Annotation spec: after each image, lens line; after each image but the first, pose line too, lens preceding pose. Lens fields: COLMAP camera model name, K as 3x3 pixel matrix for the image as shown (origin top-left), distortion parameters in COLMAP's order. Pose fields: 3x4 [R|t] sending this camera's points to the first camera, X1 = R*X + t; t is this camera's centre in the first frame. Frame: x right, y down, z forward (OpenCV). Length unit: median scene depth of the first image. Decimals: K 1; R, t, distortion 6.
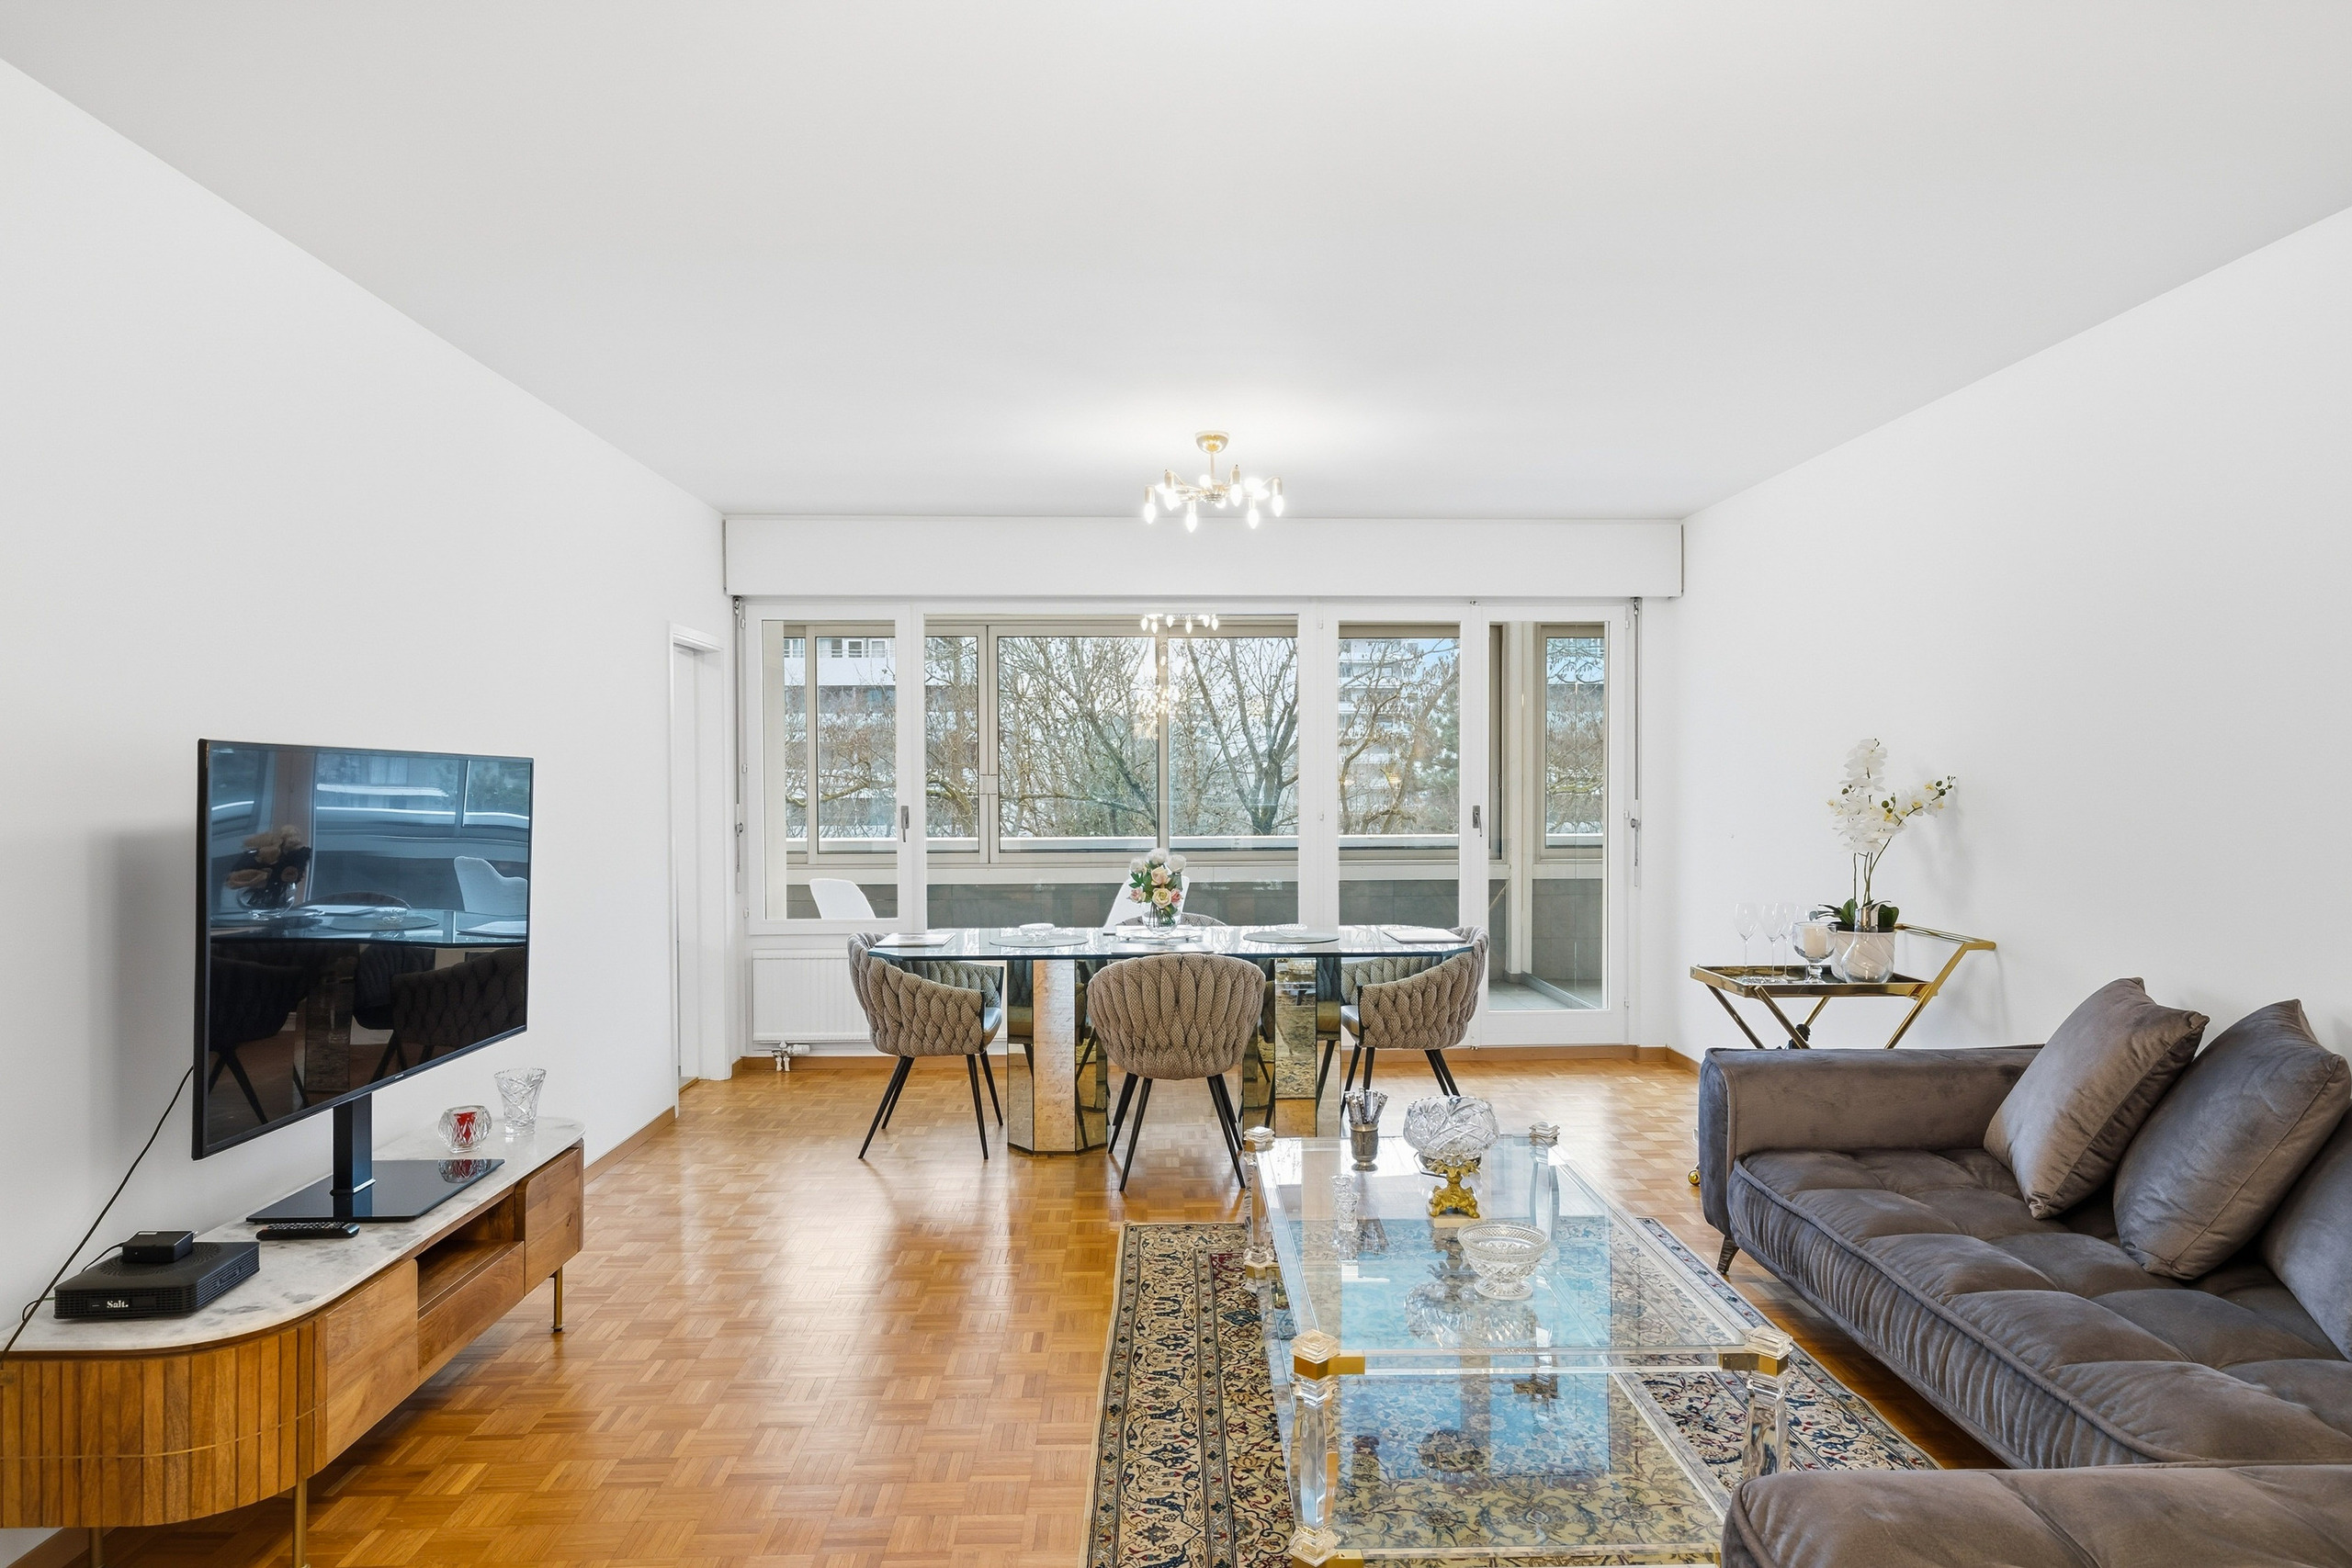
lens RADIAL K [[1349.7, 0, 1176.0], [0, 1349.7, 784.0], [0, 0, 1]] dist [-0.006453, 0.000262]
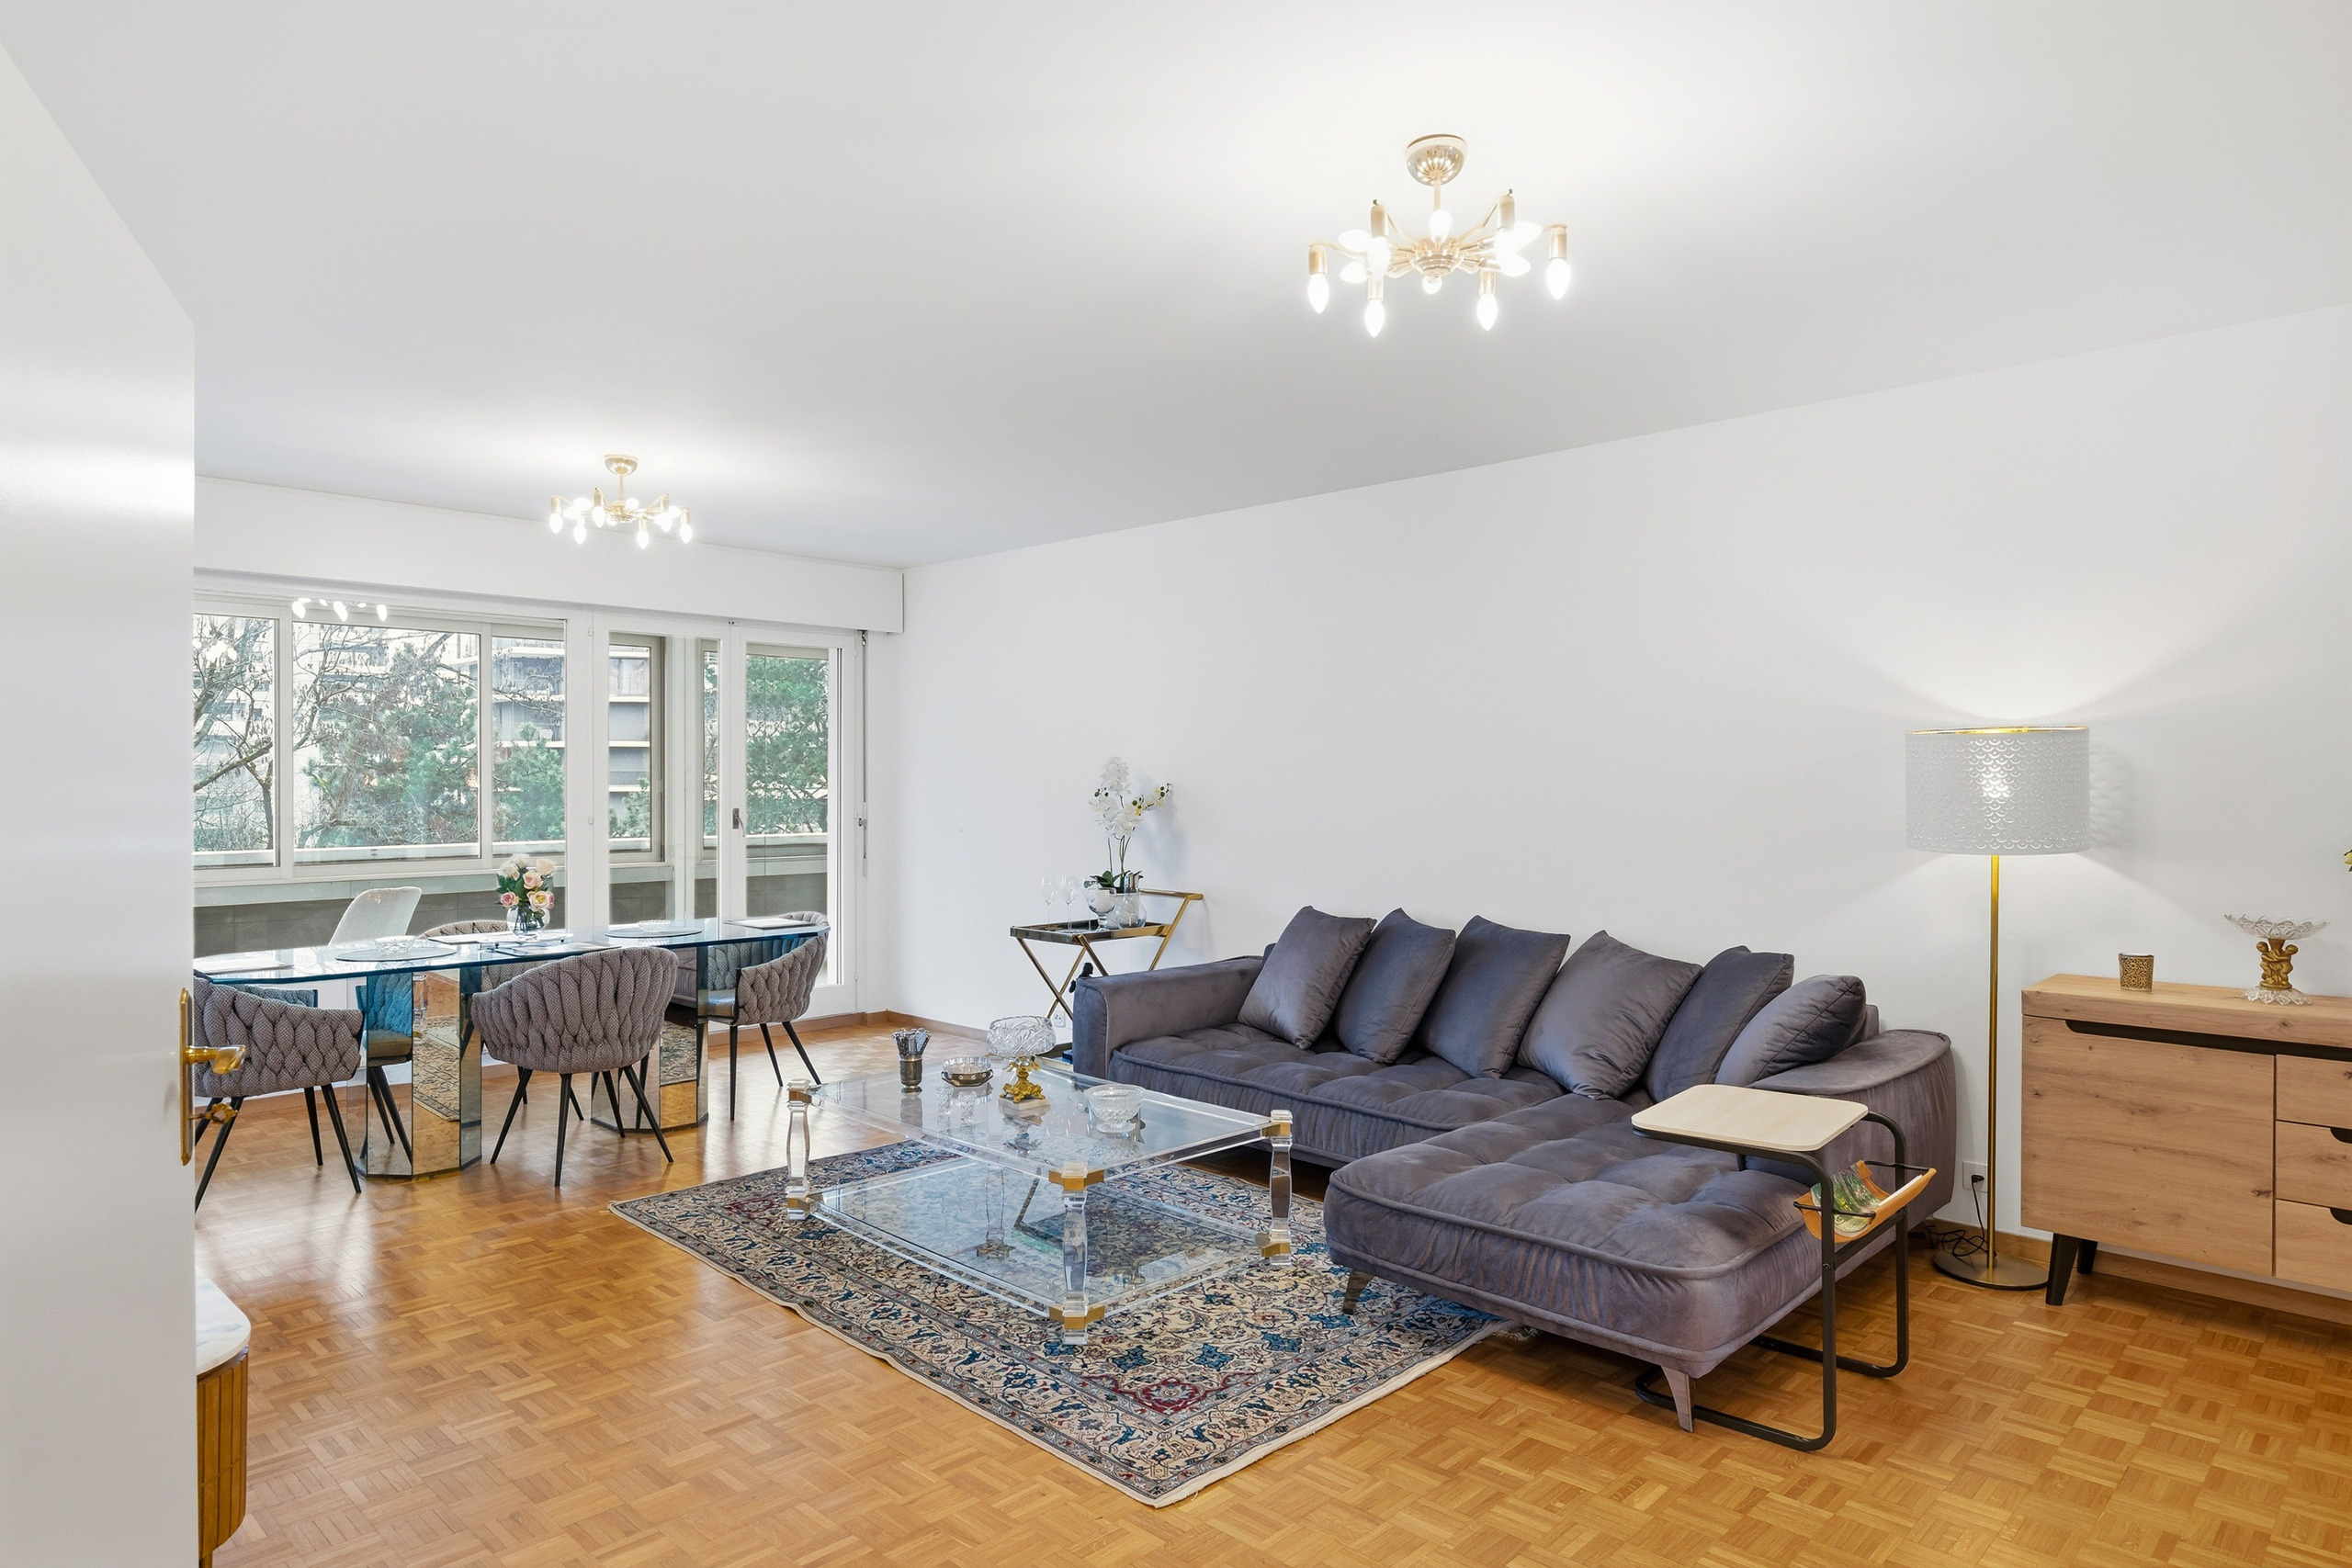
lens RADIAL K [[1390.5, 0, 1176.0], [0, 1390.5, 784.0], [0, 0, 1]] dist [-0.000499, -0.000024]
pose [[0.715764, 0.003338, 0.698334, -0.508510], [-0.001306, 0.999993, -0.003441, -0.000976], [-0.698341, 0.001551, 0.715764, -0.096804]]
